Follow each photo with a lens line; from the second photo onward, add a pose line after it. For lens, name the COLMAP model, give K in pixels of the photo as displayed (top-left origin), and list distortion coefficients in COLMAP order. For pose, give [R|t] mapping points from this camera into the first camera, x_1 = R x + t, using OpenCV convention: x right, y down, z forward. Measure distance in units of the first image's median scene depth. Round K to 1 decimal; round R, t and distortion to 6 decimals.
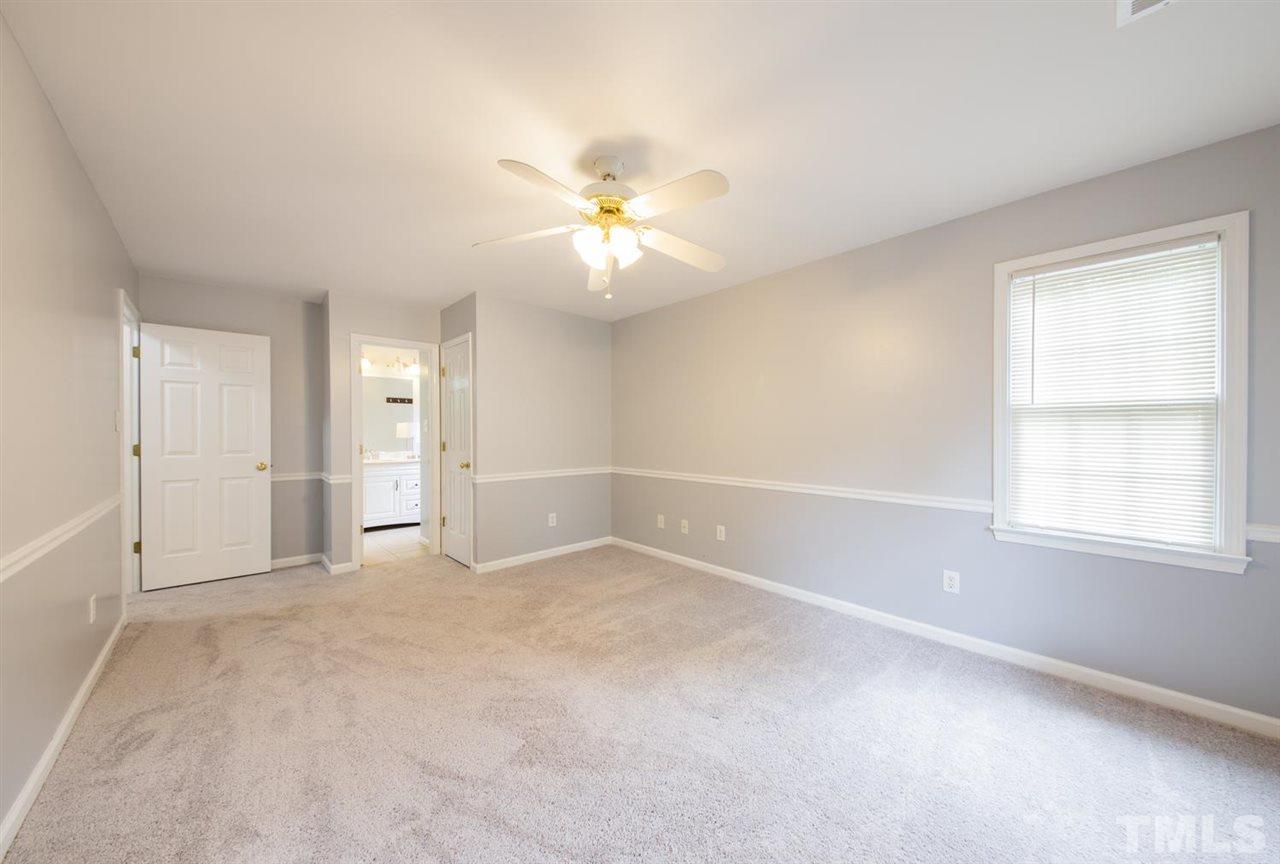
lens RADIAL K [[450.7, 0, 634.3], [0, 450.7, 437.1], [0, 0, 1]] dist [-0.001670, -0.000566]
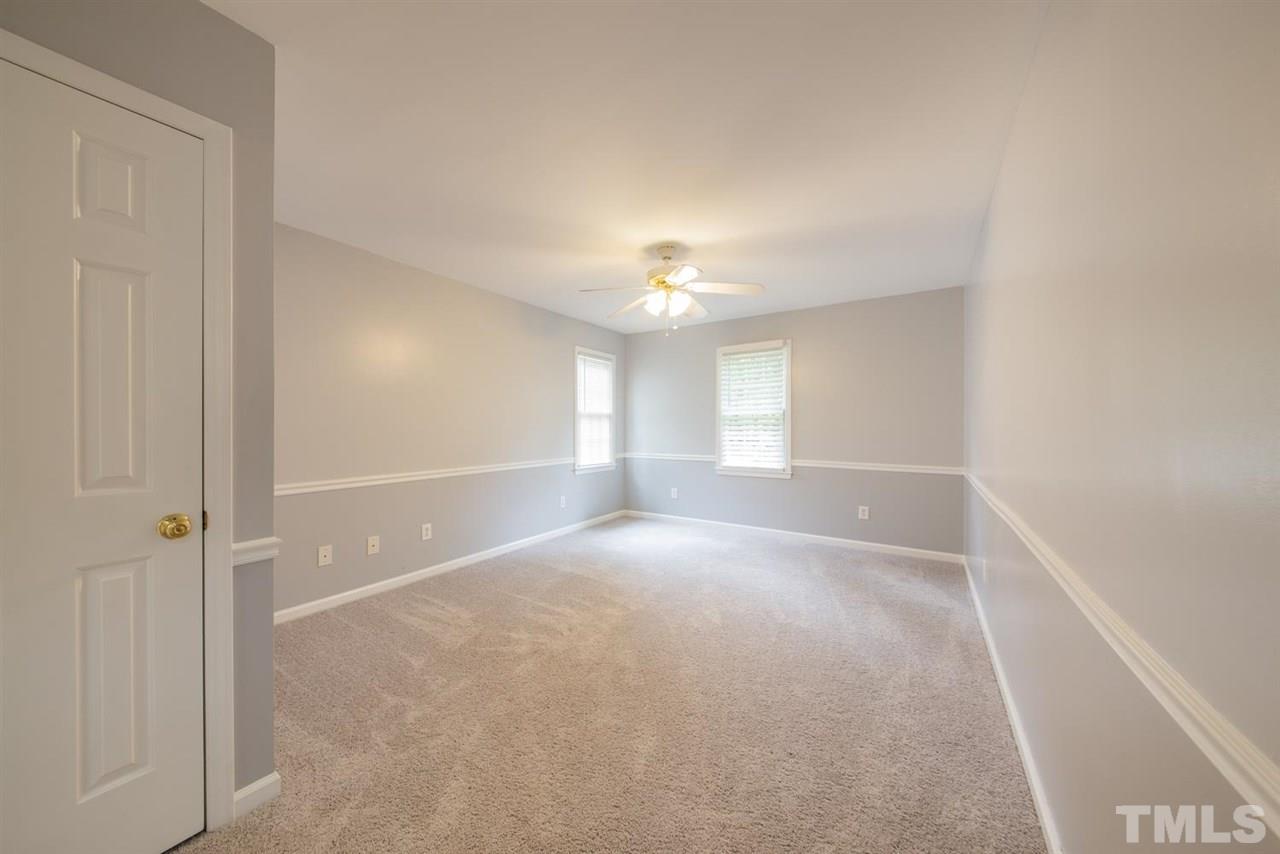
lens RADIAL K [[450.7, 0, 631.5], [0, 450.7, 425.3], [0, 0, 1]] dist [-0.001670, -0.000566]
pose [[-0.302539, -0.002313, 0.953134, -1.263834], [0.005171, 0.999978, 0.004068, -0.013093], [-0.953123, 0.006160, -0.302520, 1.343458]]
